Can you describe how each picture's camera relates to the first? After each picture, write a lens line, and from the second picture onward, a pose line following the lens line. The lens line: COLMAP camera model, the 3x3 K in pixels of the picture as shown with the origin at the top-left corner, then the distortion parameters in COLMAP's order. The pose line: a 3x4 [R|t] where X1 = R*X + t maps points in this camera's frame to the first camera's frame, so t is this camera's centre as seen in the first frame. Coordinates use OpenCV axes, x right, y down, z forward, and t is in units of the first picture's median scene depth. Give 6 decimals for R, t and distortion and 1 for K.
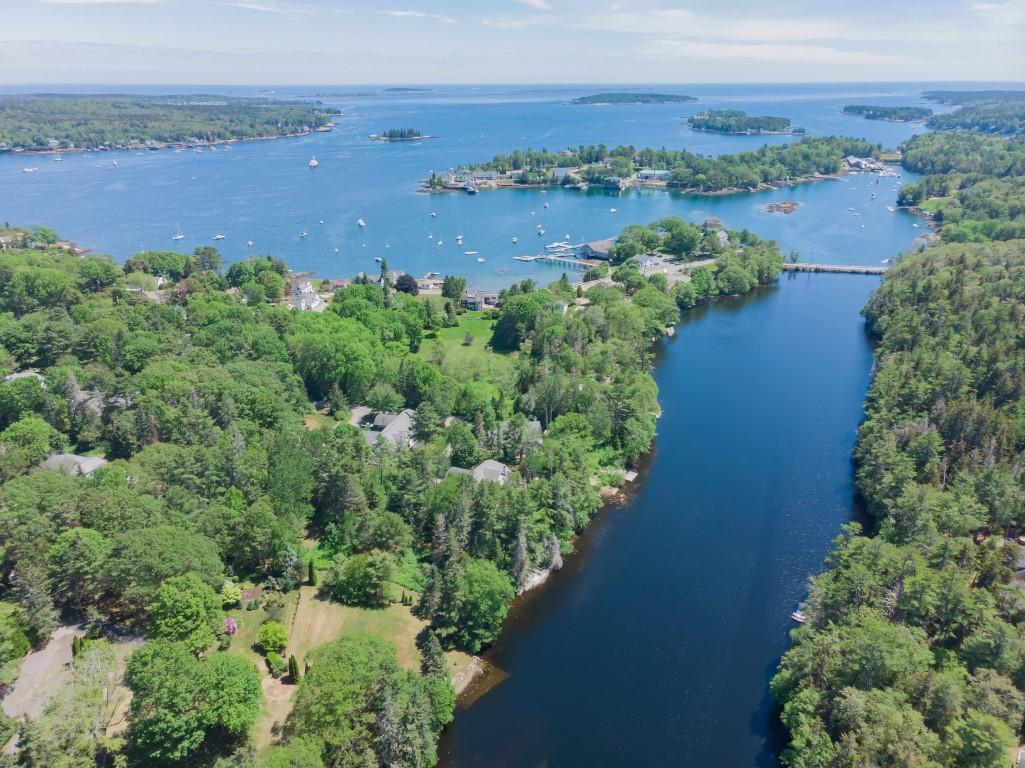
lens RADIAL K [[794.9, 0, 512.5], [0, 794.9, 384.0], [0, 0, 1]] dist [0.001516, 0.000628]
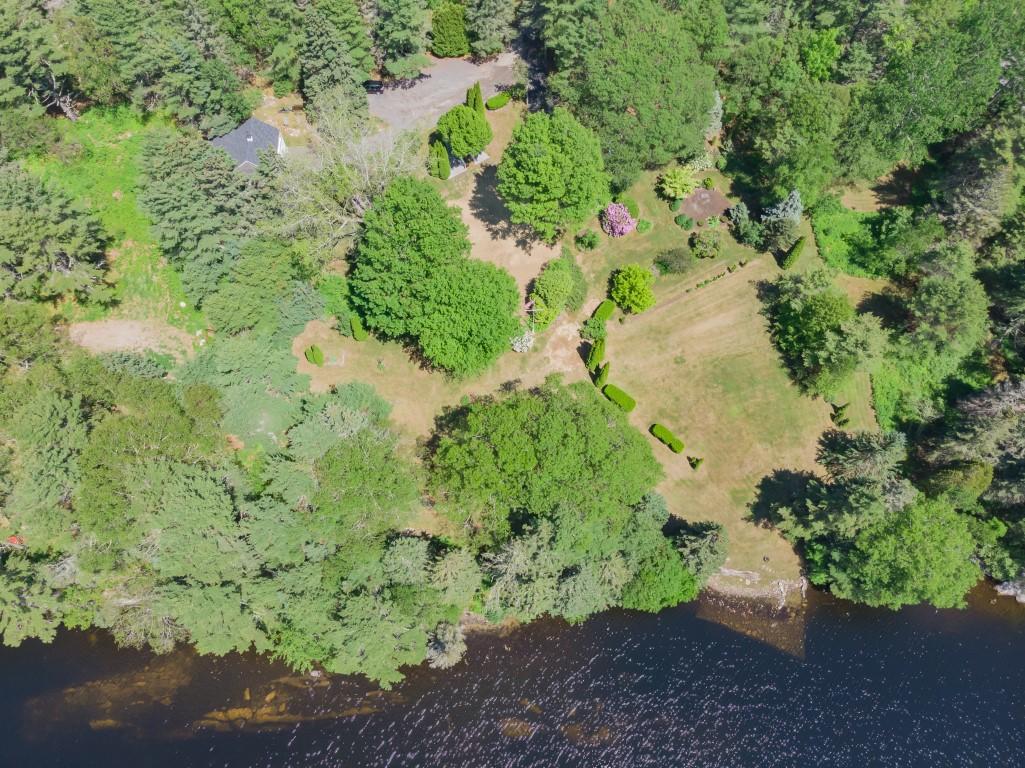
lens RADIAL K [[771.5, 0, 512.5], [0, 771.5, 384.0], [0, 0, 1]] dist [0.028747, 0.000646]
pose [[0.372794, 0.847948, -0.376841, -0.033814], [-0.356337, 0.505800, 0.785615, -0.087105], [0.856767, -0.158590, 0.490714, 0.549404]]
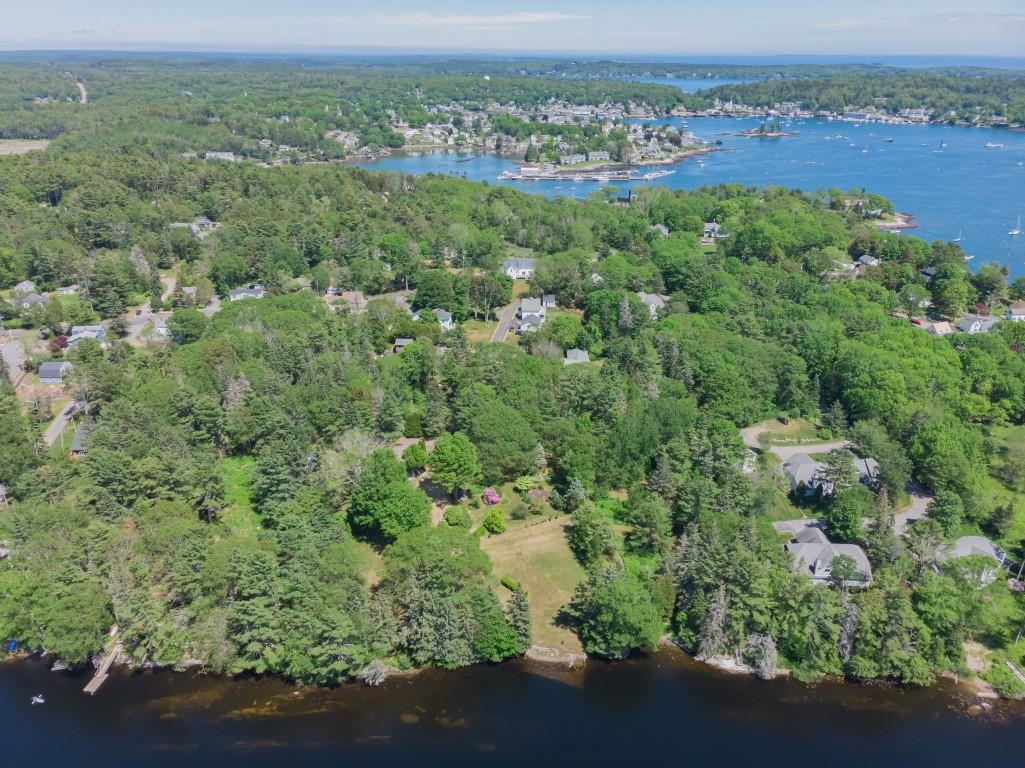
lens RADIAL K [[794.9, 0, 512.5], [0, 794.9, 384.0], [0, 0, 1]] dist [0.001516, 0.000628]
pose [[0.365602, 0.385610, -0.847136, 0.606868], [-0.359530, 0.898011, 0.253604, -0.172482], [0.858530, 0.211853, 0.466953, 0.373594]]
